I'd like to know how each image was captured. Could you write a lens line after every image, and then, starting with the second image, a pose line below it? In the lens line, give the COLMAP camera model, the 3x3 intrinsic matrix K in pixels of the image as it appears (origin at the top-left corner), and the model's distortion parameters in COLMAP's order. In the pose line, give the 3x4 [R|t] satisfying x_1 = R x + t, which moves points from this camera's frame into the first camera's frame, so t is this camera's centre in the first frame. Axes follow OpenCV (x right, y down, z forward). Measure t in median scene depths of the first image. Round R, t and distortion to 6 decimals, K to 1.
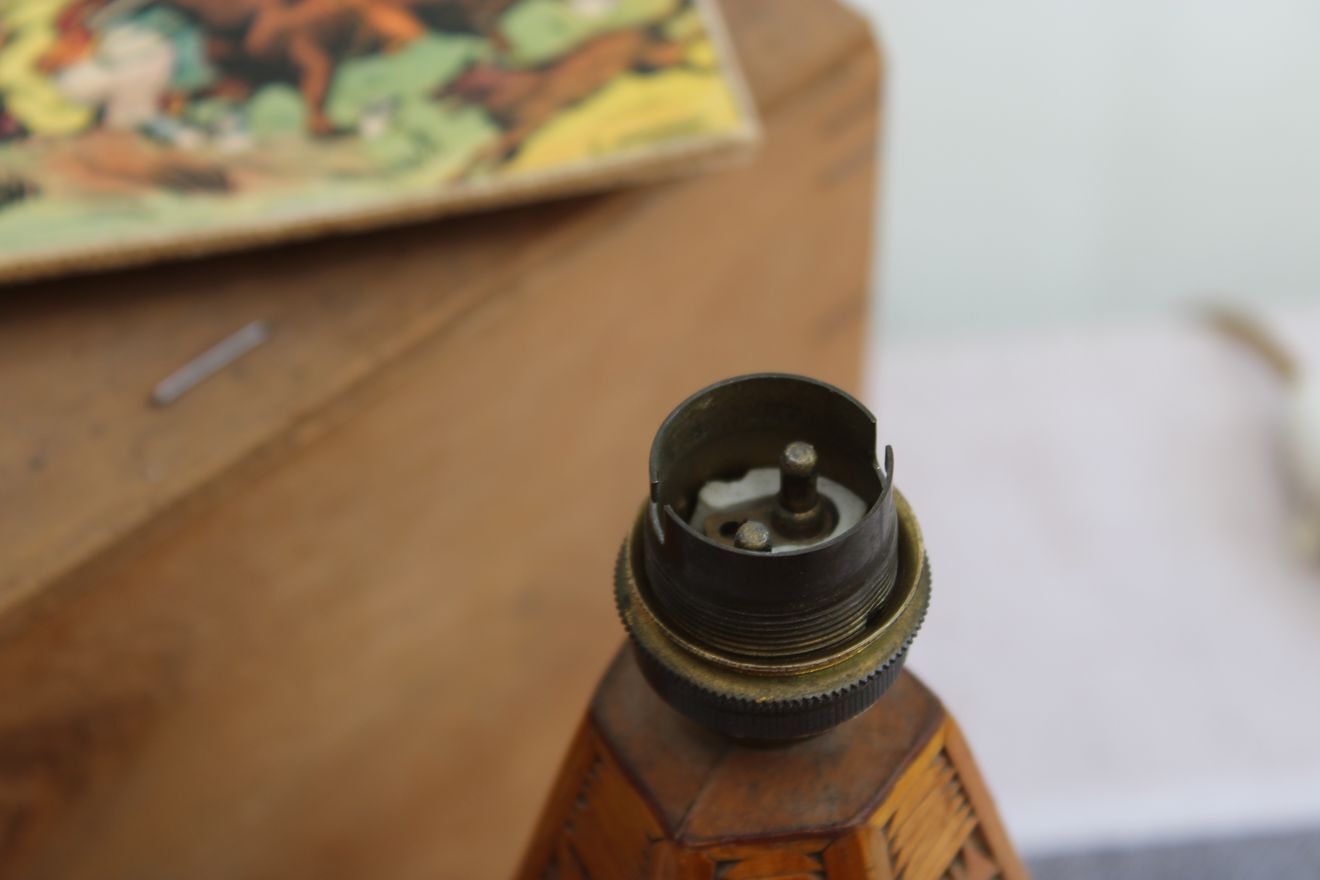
lens RADIAL K [[3248.1, 0, 667.1], [0, 3248.1, 400.2], [0, 0, 1]] dist [0.094801, 0.444147]
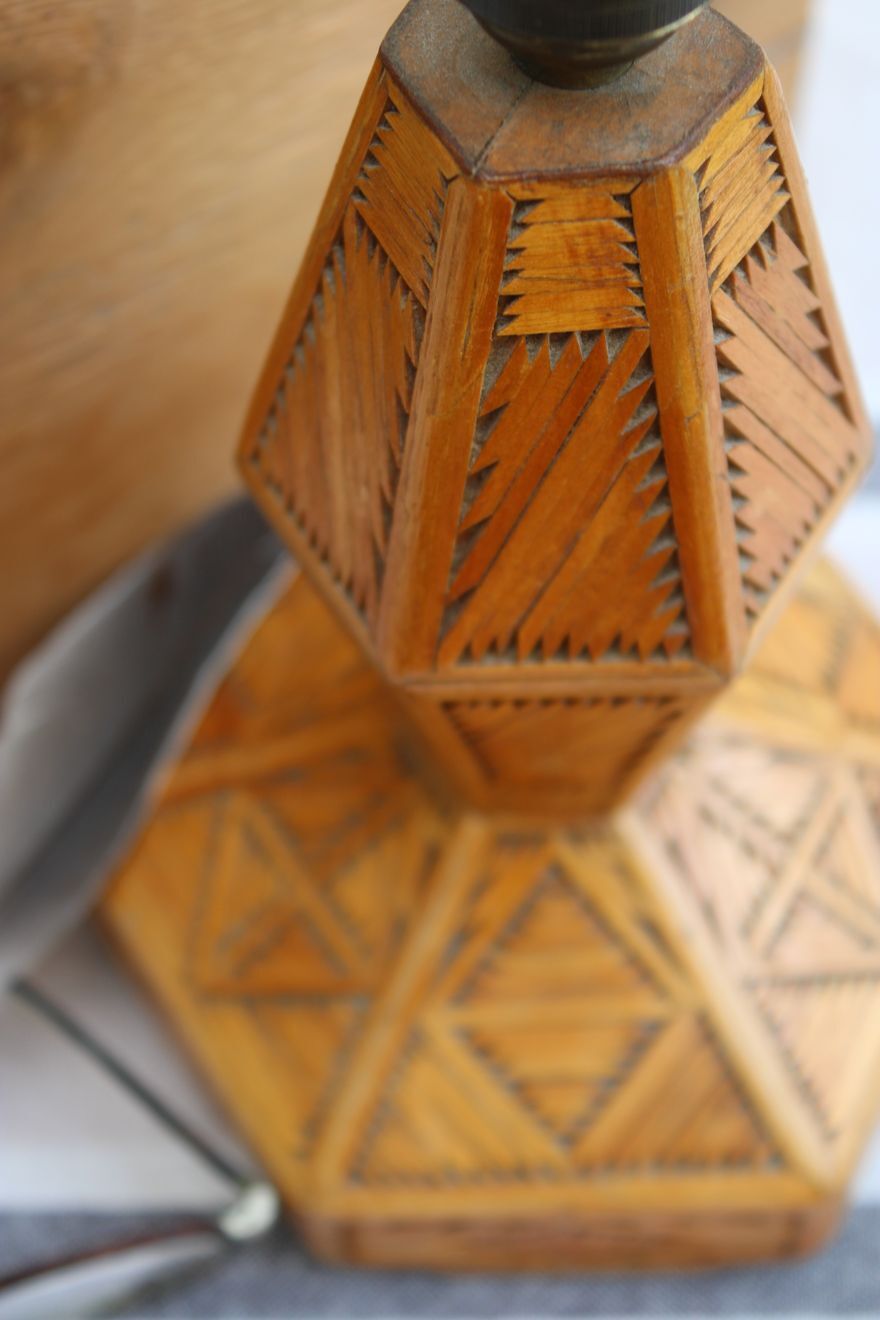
lens RADIAL K [[2537.2, 0, 440.0], [0, 2537.2, 660.0], [0, 0, 1]] dist [0.020808, 0.011863]
pose [[0.999759, 0.020365, 0.008244, -0.009661], [-0.021326, 0.989740, 0.141281, 0.168237], [-0.005282, -0.141423, 0.989935, 0.265418]]
